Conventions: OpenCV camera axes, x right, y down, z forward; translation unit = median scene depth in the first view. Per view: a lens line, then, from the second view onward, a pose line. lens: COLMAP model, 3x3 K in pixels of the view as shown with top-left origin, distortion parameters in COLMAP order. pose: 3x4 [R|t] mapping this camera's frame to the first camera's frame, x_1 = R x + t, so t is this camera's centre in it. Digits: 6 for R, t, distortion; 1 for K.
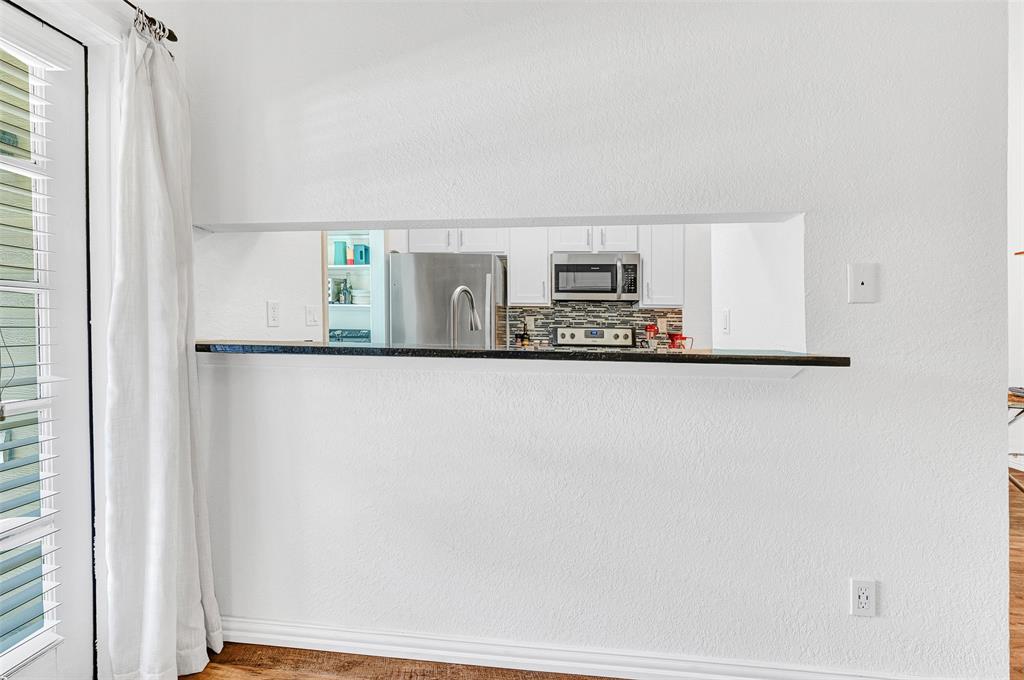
lens RADIAL K [[410.9, 0, 512.7], [0, 410.9, 330.5], [0, 0, 1]] dist [-0.000380, 0.000054]
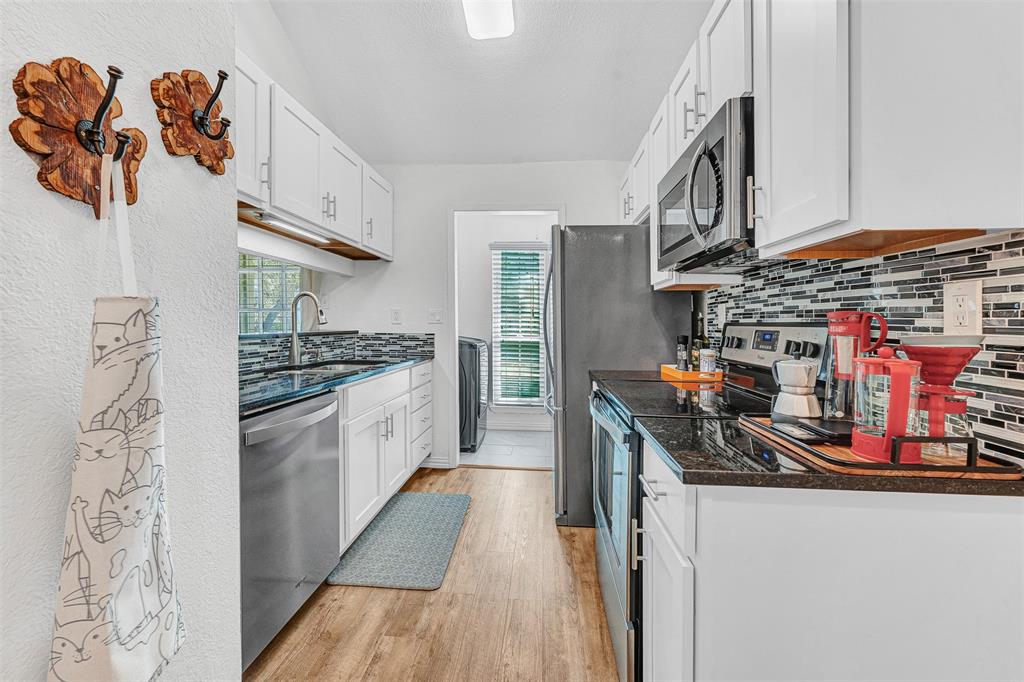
lens RADIAL K [[417.8, 0, 518.7], [0, 417.8, 330.1], [0, 0, 1]] dist [-0.000792, 0.000042]
pose [[0.029417, 0.004815, -0.999556, 0.580714], [-0.019459, 0.999802, 0.004243, 0.001974], [0.999378, 0.019326, 0.029505, 0.736012]]
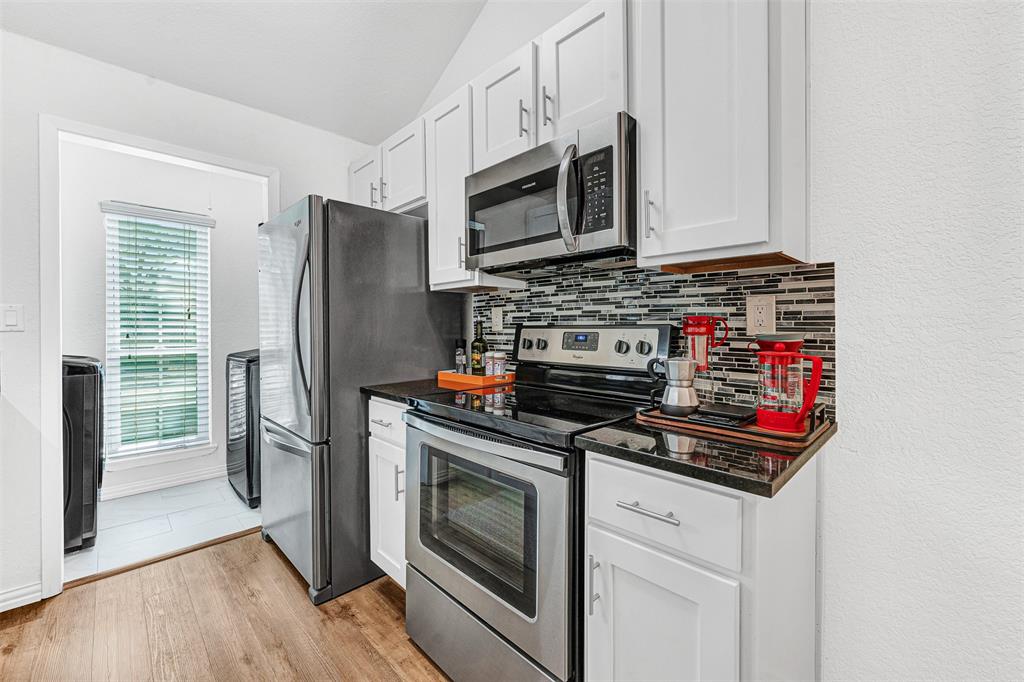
lens RADIAL K [[413.1, 0, 515.4], [0, 413.1, 321.9], [0, 0, 1]] dist [-0.001068, 0.000141]
pose [[0.763701, -0.023075, -0.645157, 0.421005], [0.004479, 0.999526, -0.030448, 0.001544], [0.645554, 0.020363, 0.763443, 0.606751]]
